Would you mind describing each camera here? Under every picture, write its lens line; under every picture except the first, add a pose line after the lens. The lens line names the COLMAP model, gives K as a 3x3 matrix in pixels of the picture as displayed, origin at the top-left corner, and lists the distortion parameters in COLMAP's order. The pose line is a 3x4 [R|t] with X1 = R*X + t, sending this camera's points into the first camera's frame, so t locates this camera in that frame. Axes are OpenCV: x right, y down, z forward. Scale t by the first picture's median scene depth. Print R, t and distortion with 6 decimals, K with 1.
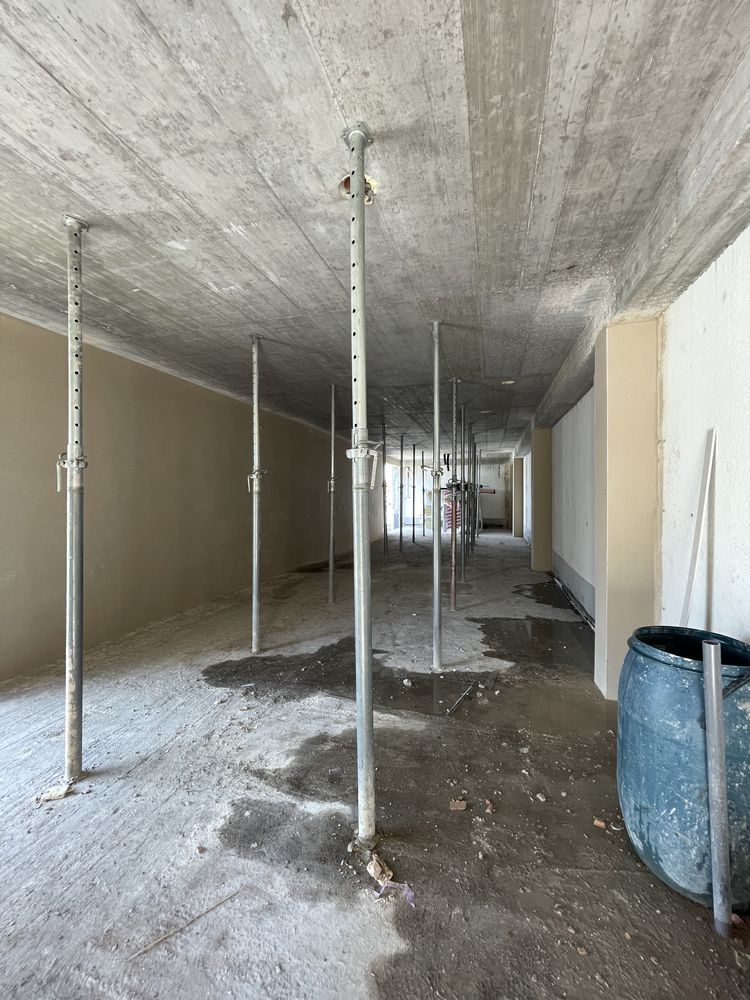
lens RADIAL K [[401.1, 0, 375.7], [0, 401.1, 497.3], [0, 0, 1]] dist [-0.006603, 0.000800]
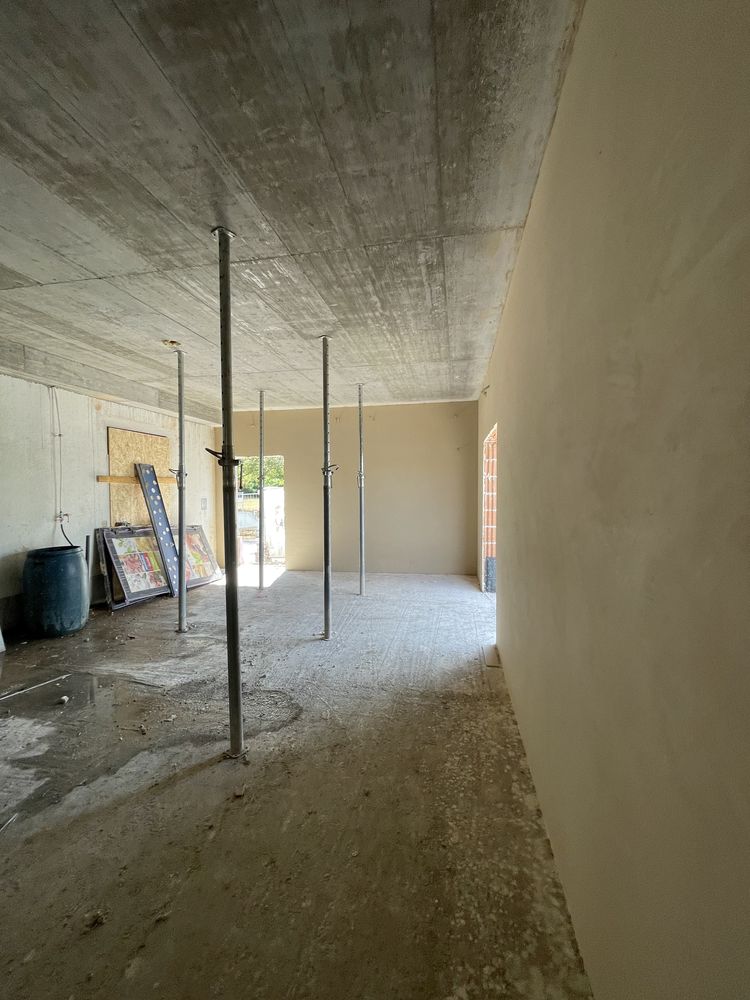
lens RADIAL K [[401.1, 0, 374.6], [0, 401.1, 503.2], [0, 0, 1]] dist [-0.006603, 0.000800]
pose [[-0.996461, 0.013588, -0.082947, -0.703453], [0.009400, 0.998671, 0.050666, -0.029407], [0.083525, 0.049707, -0.995265, 2.448439]]
